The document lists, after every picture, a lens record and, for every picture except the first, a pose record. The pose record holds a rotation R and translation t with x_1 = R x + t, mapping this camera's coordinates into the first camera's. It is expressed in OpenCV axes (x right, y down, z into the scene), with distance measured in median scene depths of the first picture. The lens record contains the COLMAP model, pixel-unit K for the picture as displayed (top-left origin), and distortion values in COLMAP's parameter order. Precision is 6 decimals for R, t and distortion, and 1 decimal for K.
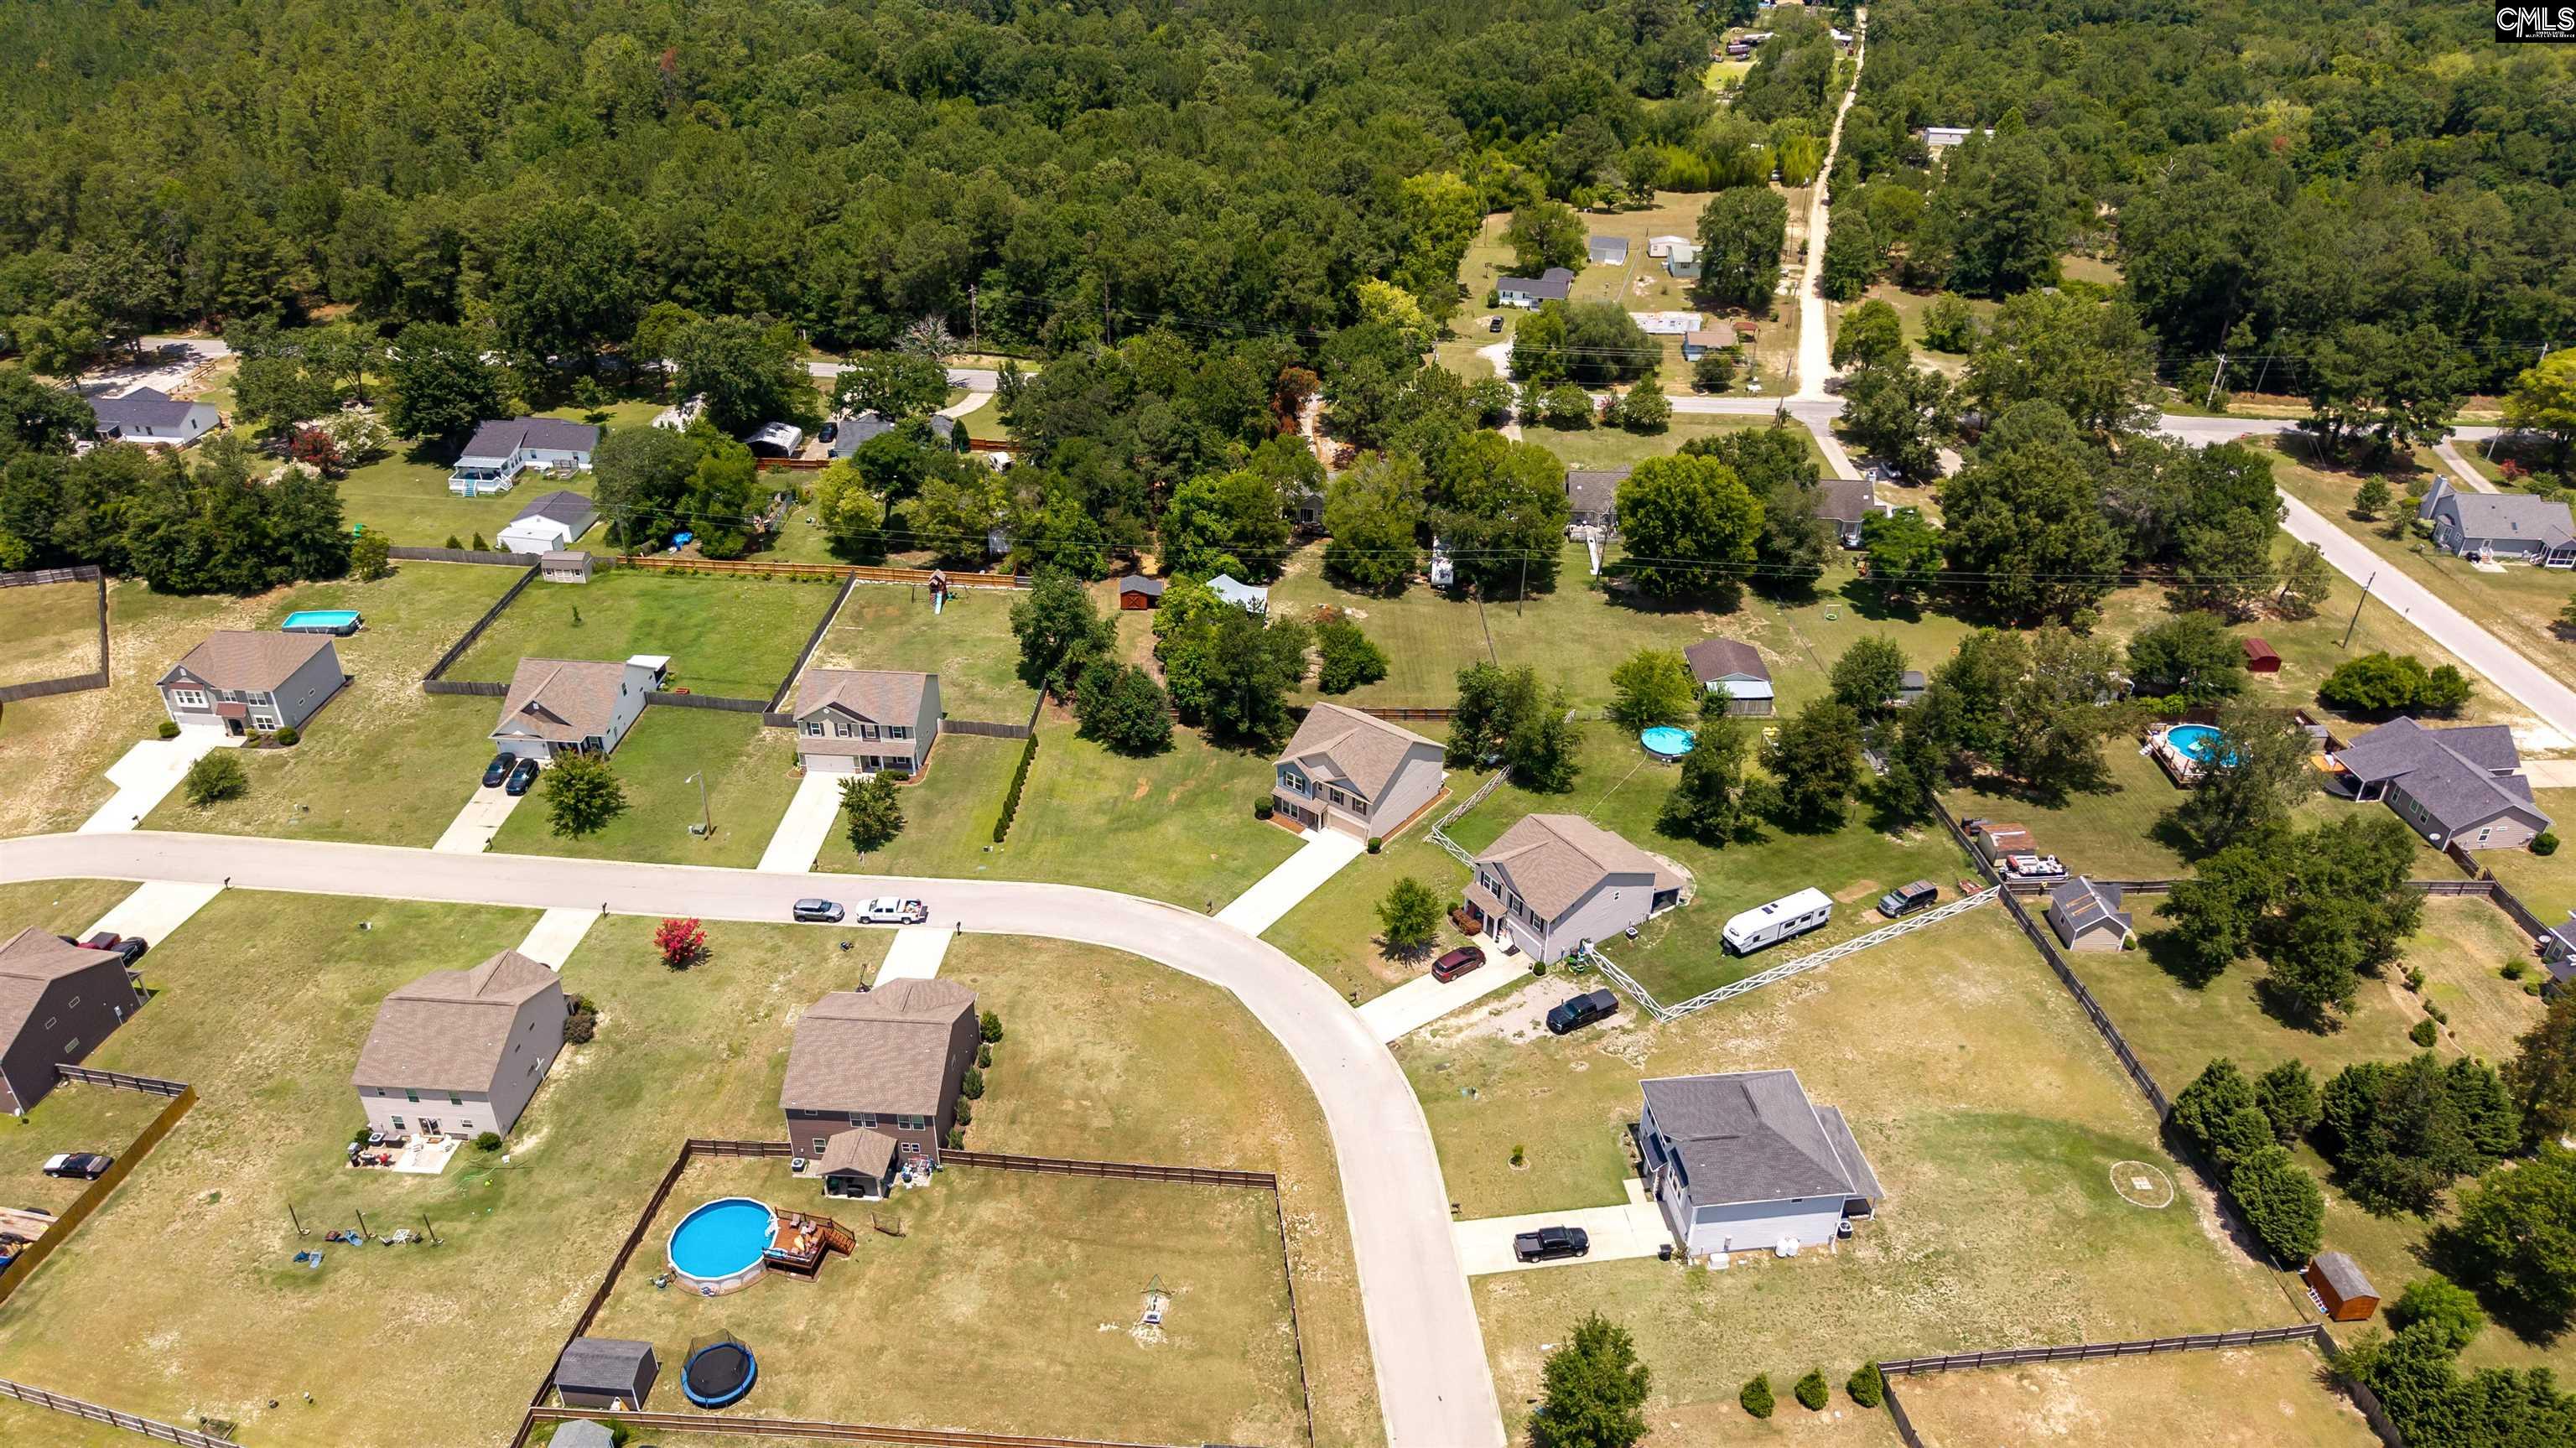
lens RADIAL K [[1709.7, 0, 1306.6], [0, 1709.7, 722.9], [0, 0, 1]] dist [0.049312, -0.069225]
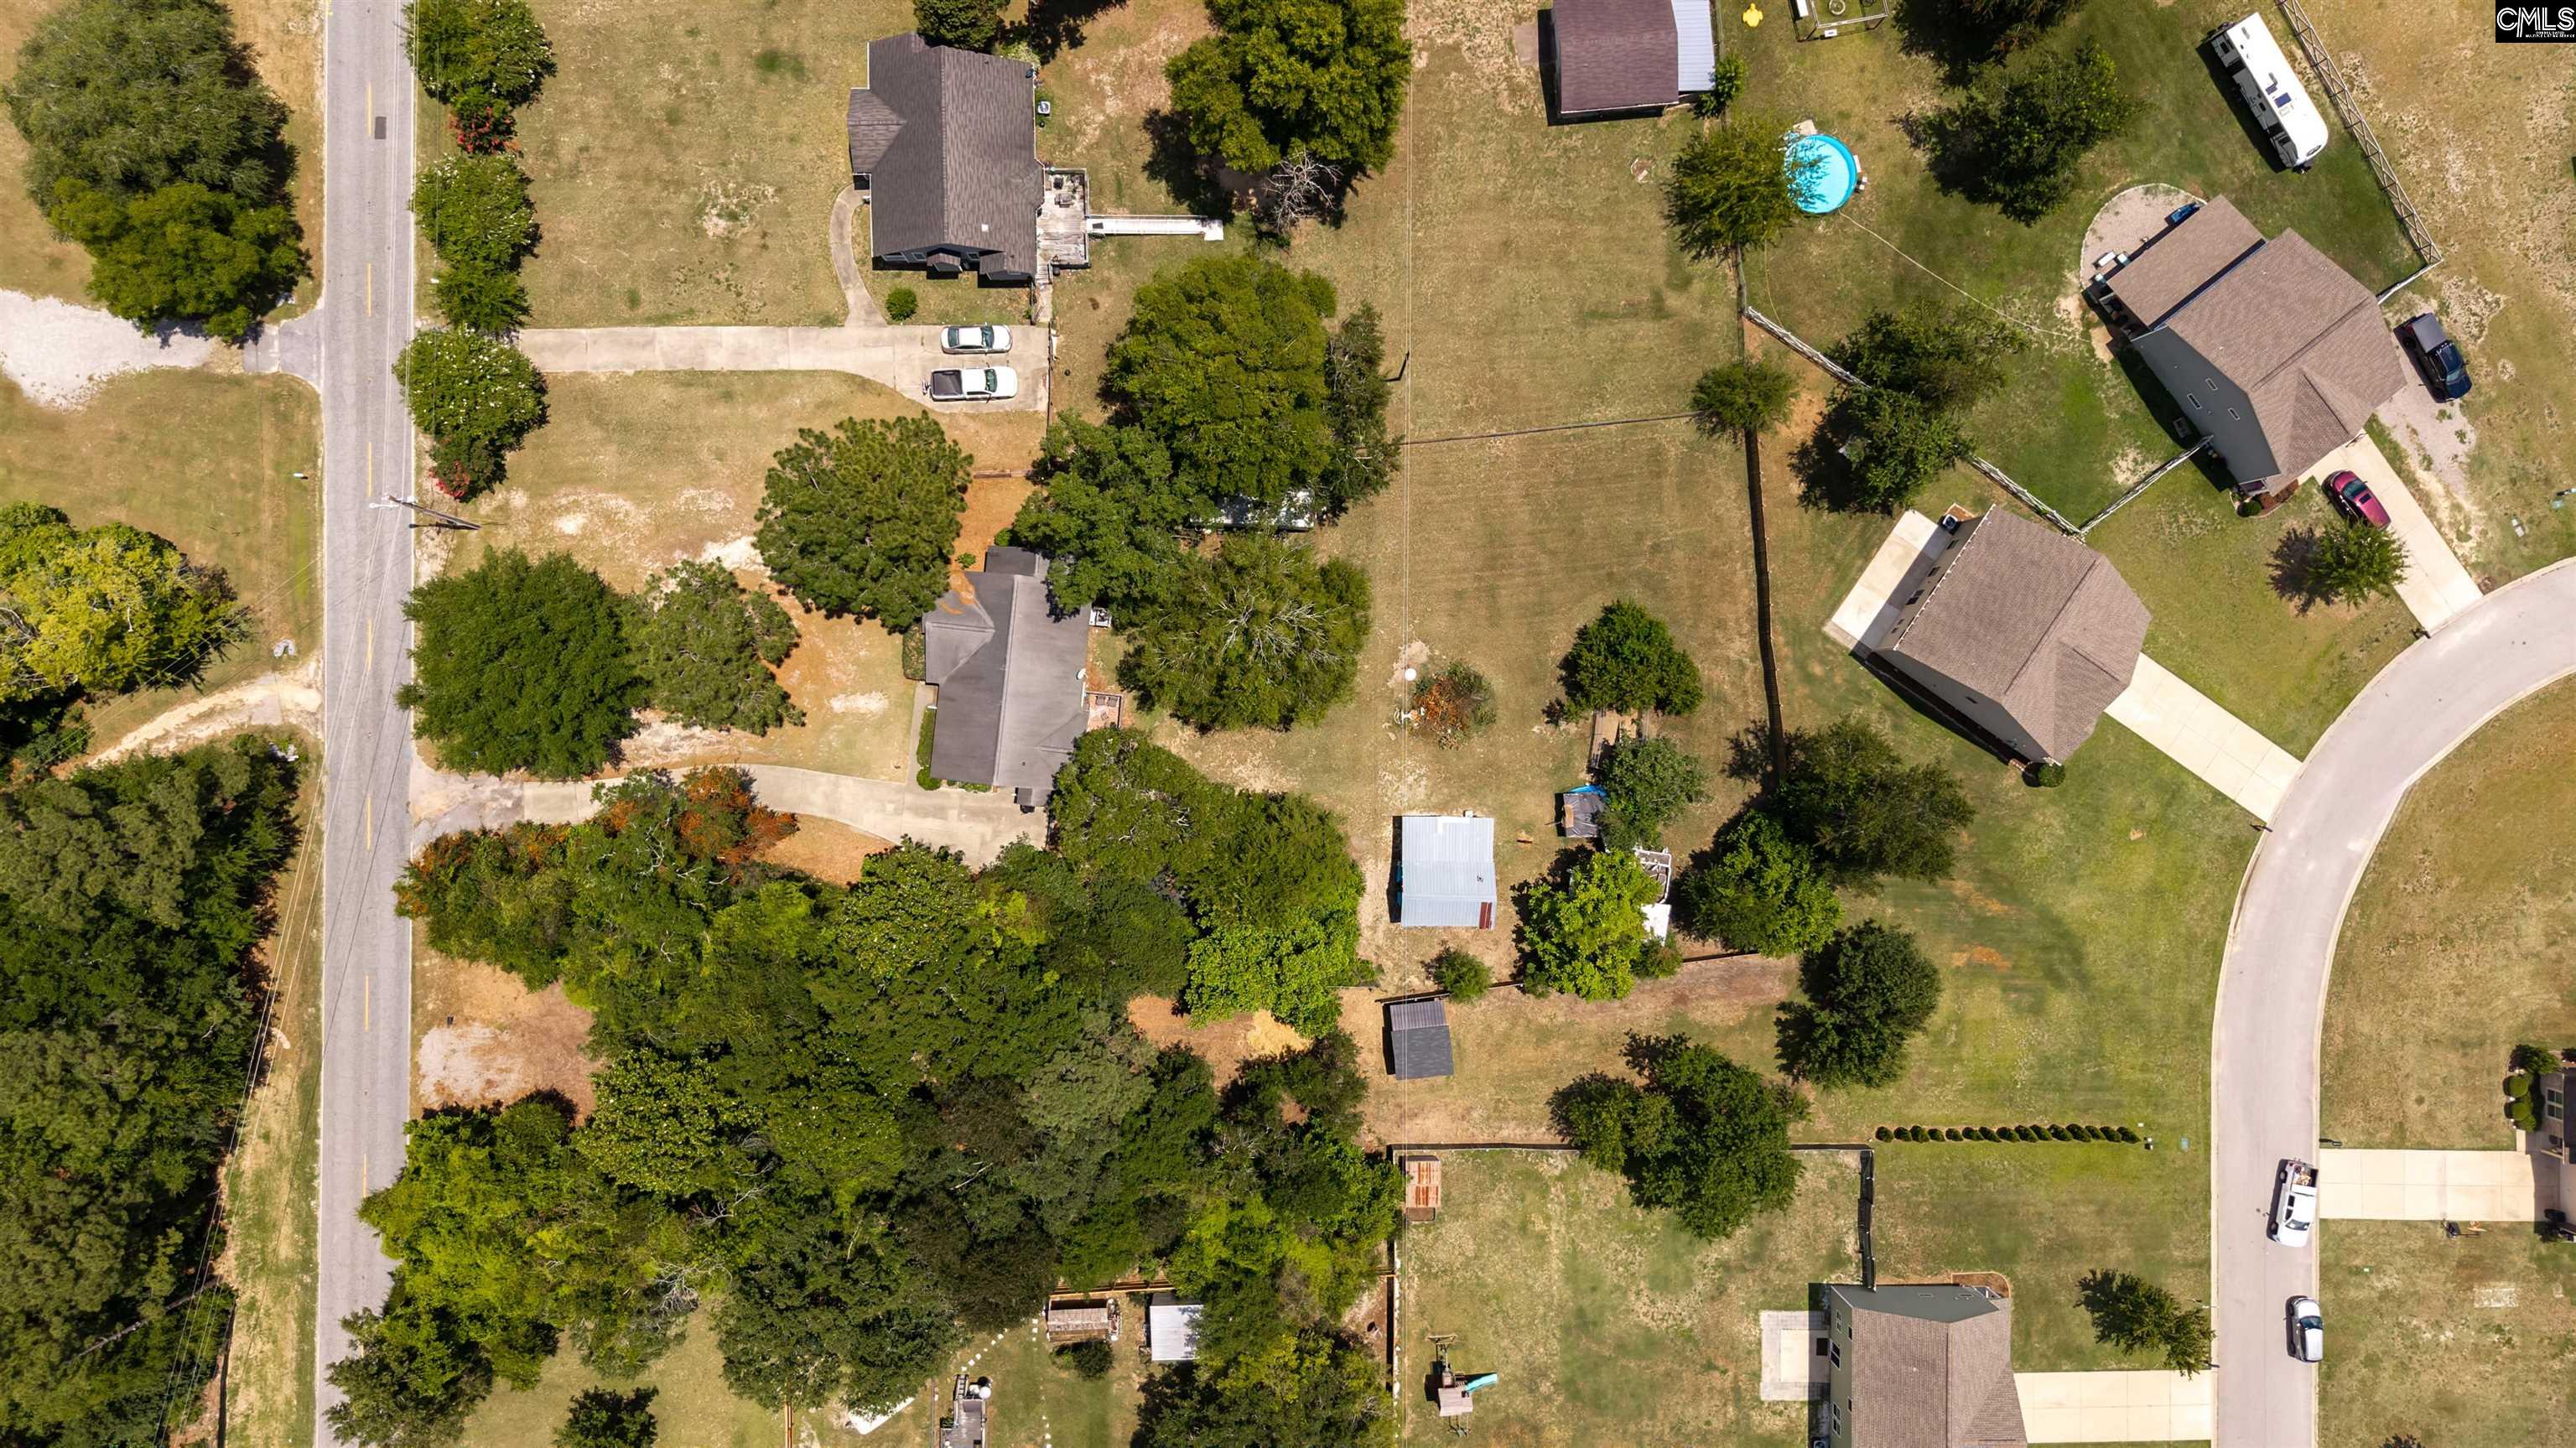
lens RADIAL K [[1714.4, 0, 1306.1], [0, 1714.4, 723.5], [0, 0, 1]] dist [0.021045, -0.015170]
pose [[-0.055054, -0.998422, -0.011070, 0.016205], [0.499858, -0.037157, 0.865310, -0.572551], [-0.864356, 0.042105, 0.501115, 0.728486]]
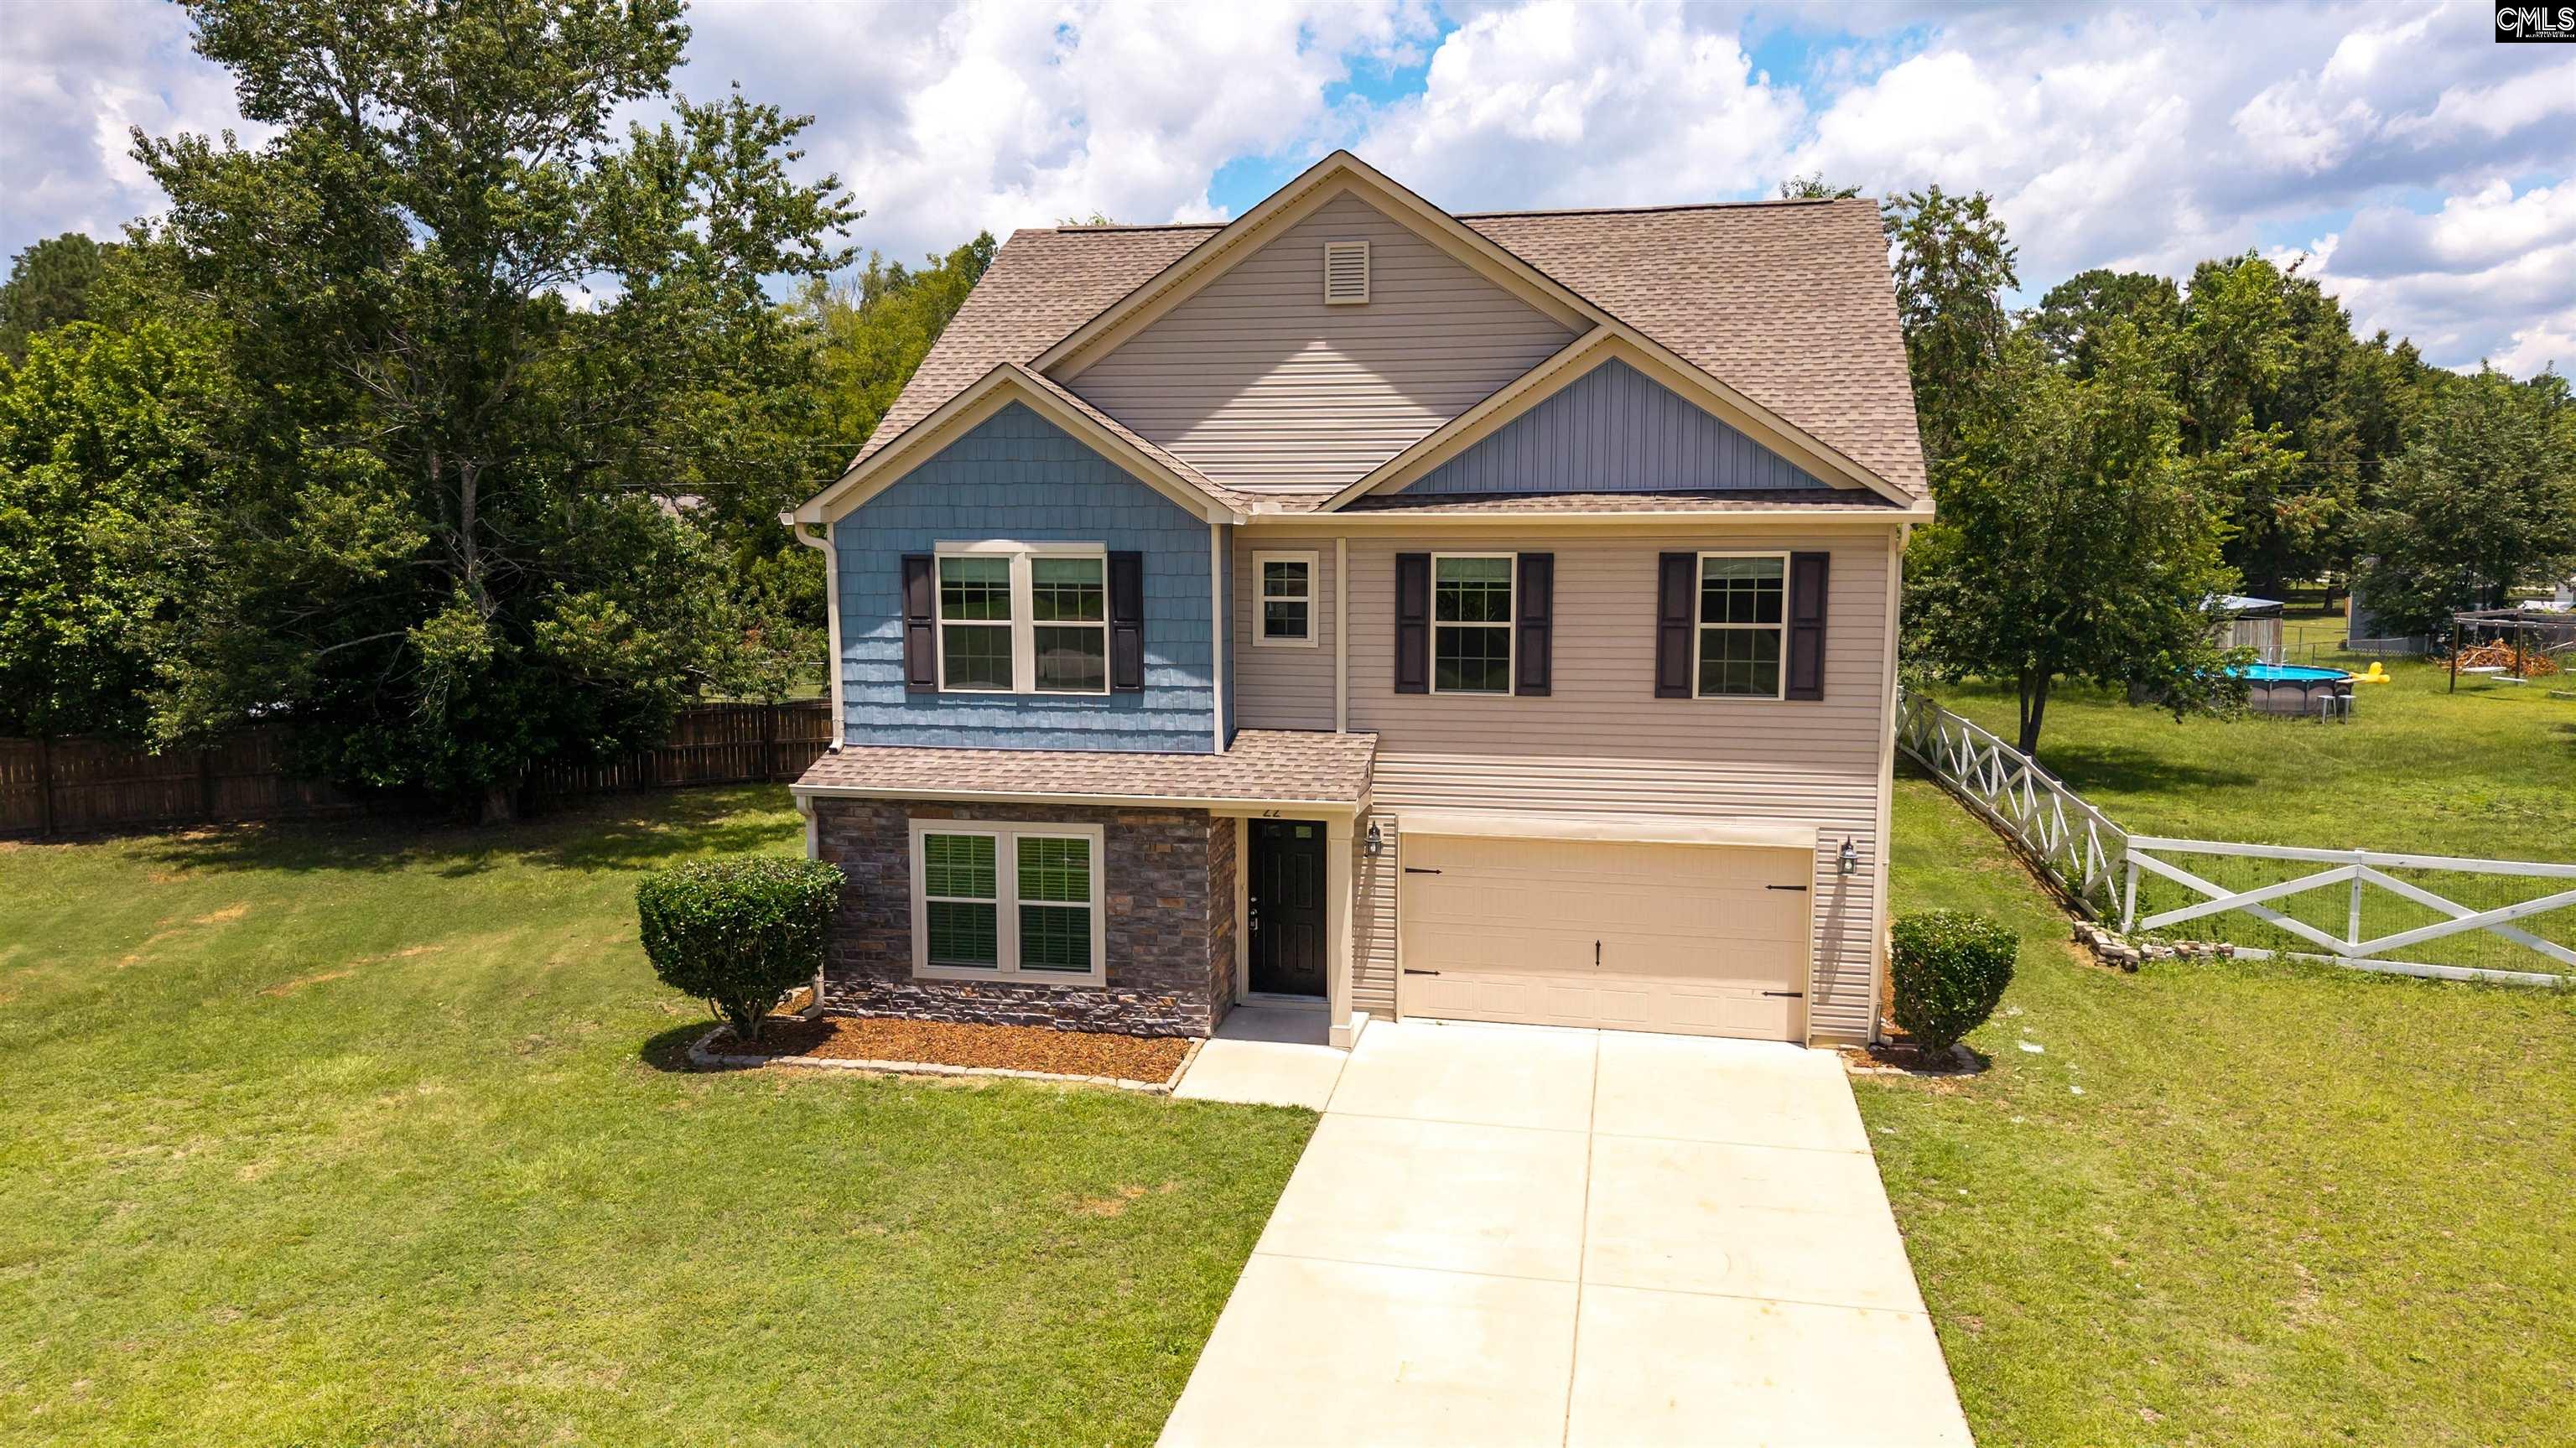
lens RADIAL K [[1752.9, 0, 1338.5], [0, 1752.9, 724.7], [0, 0, 1]] dist [0.028094, -0.000366]
pose [[0.890990, -0.069181, 0.448722, -0.031763], [0.246920, 0.903218, -0.351037, 0.067519], [-0.381009, 0.423569, 0.821841, 0.717439]]
